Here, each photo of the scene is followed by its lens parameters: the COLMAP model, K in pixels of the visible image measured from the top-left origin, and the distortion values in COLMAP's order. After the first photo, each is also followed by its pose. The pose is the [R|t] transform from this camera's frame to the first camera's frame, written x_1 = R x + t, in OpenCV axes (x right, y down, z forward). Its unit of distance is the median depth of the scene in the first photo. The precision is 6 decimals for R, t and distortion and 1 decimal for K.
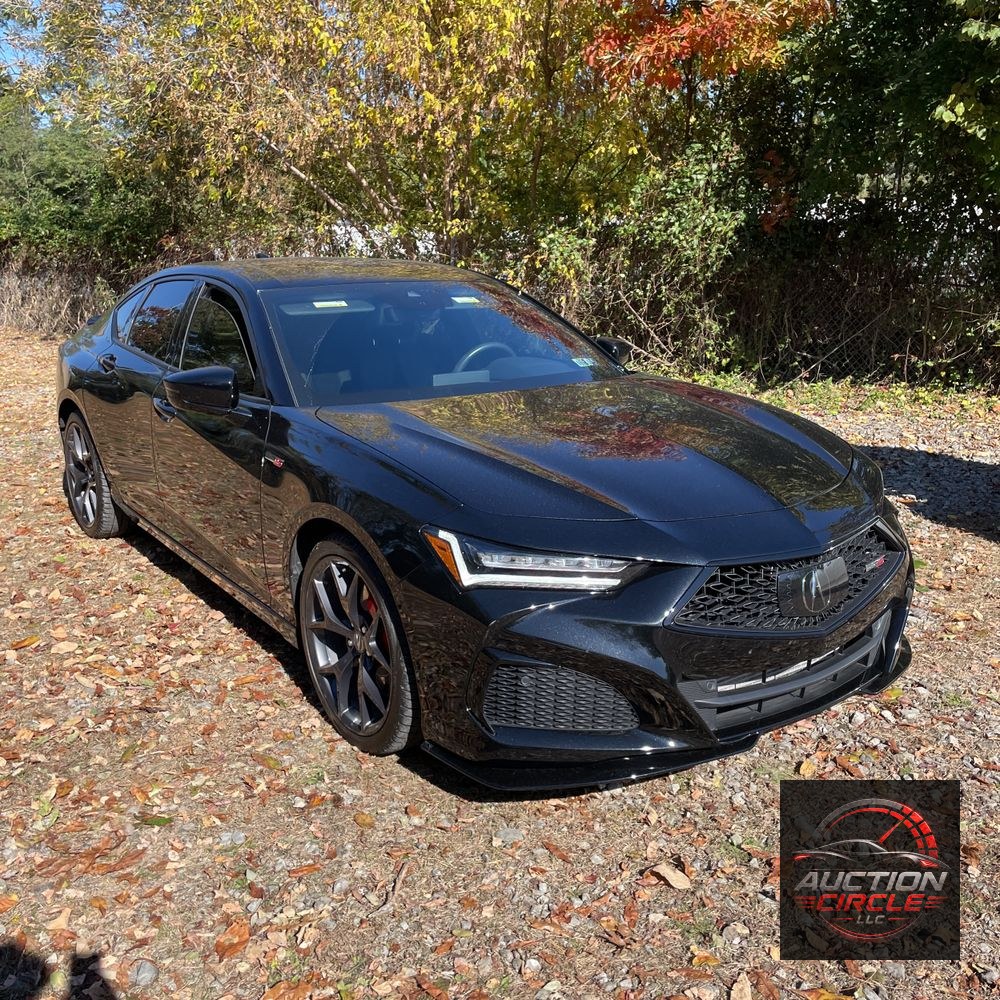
lens RADIAL K [[1087.6, 0, 499.9], [0, 1087.6, 549.2], [0, 0, 1]] dist [0.075563, -0.118556]
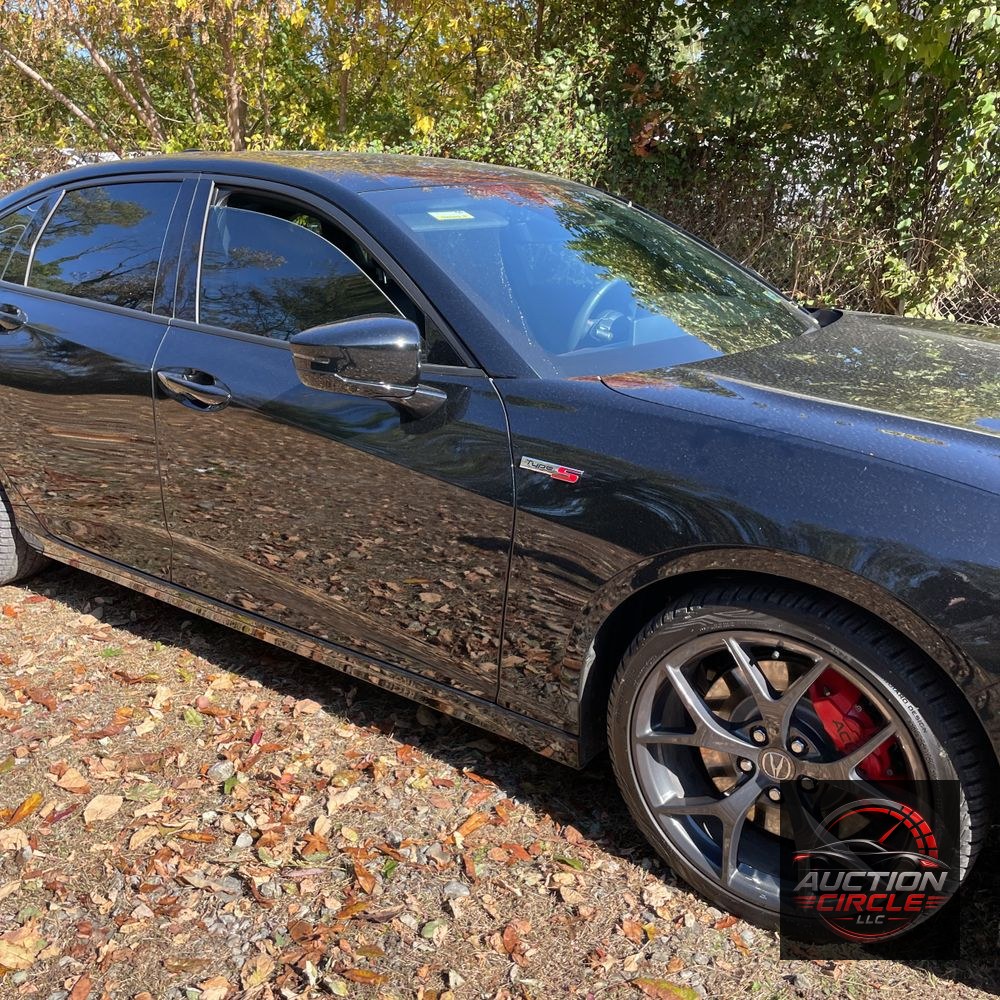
lens RADIAL K [[1087.6, 0, 499.9], [0, 1087.6, 549.2], [0, 0, 1]] dist [0.075563, -0.118556]
pose [[0.948441, -0.088175, 0.304442, -0.339886], [0.074152, 0.995597, 0.057345, -0.060572], [-0.308158, -0.031813, 0.950803, 0.360269]]
